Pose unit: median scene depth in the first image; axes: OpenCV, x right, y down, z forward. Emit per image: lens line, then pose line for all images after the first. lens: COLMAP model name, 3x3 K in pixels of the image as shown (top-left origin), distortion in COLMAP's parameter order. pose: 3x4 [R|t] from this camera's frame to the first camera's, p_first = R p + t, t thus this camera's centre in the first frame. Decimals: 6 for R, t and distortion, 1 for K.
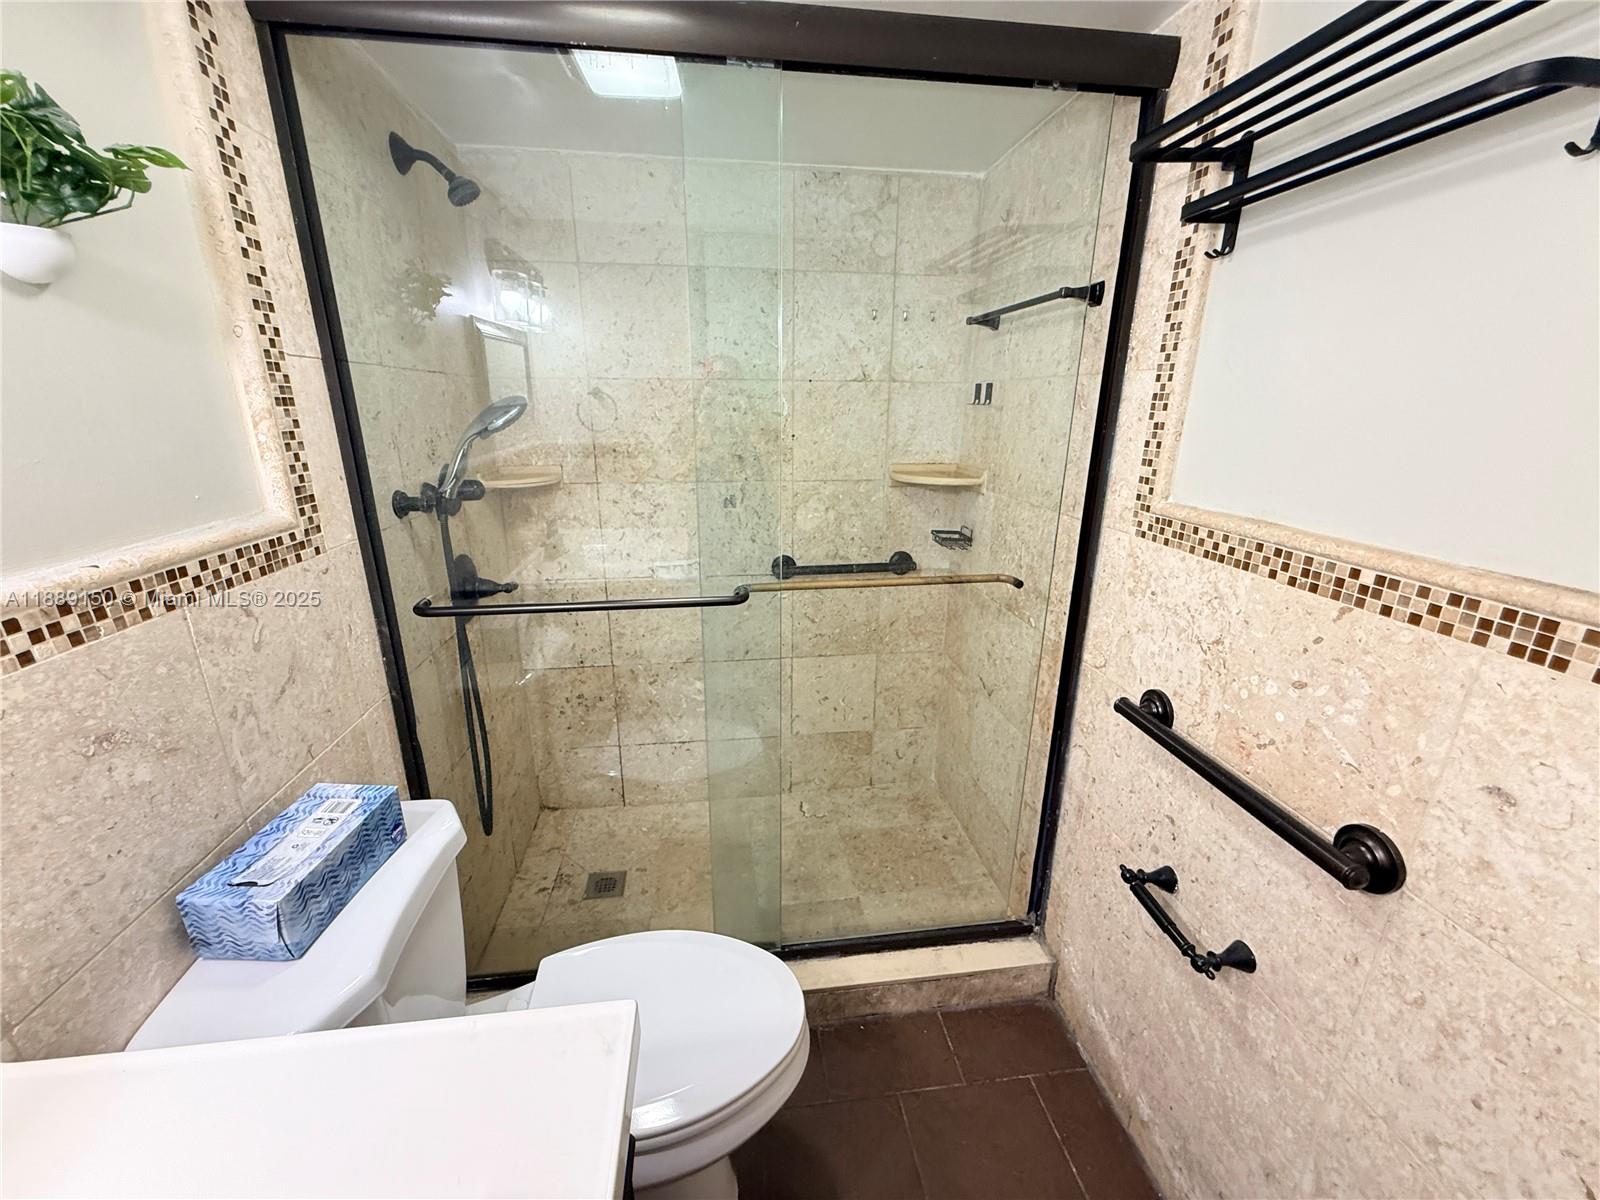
lens RADIAL K [[637.3, 0, 795.2], [0, 637.3, 600.5], [0, 0, 1]] dist [-0.000499, 0.000167]
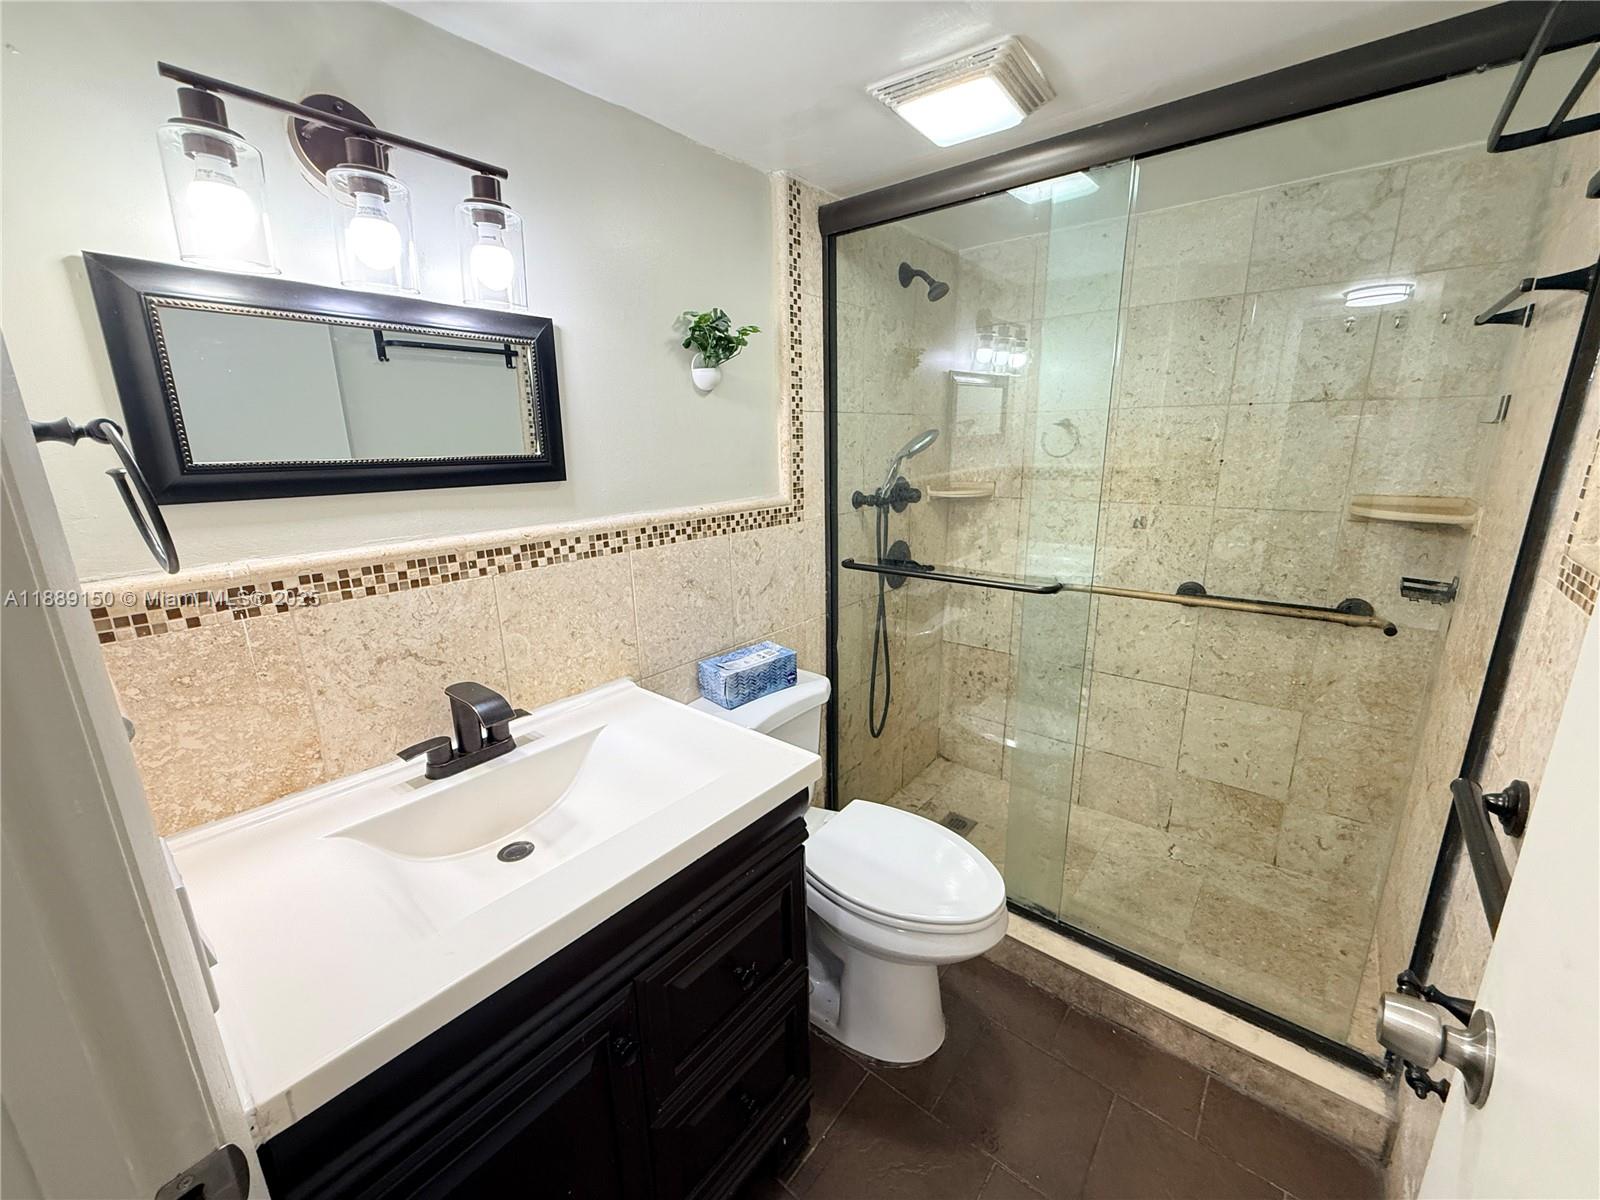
lens RADIAL K [[637.3, 0, 795.2], [0, 637.3, 600.5], [0, 0, 1]] dist [-0.000499, 0.000167]
pose [[0.681892, 0.164942, -0.712613, 0.438644], [-0.194729, 0.980021, 0.040503, 0.059263], [0.705056, 0.111148, 0.700387, -0.182235]]
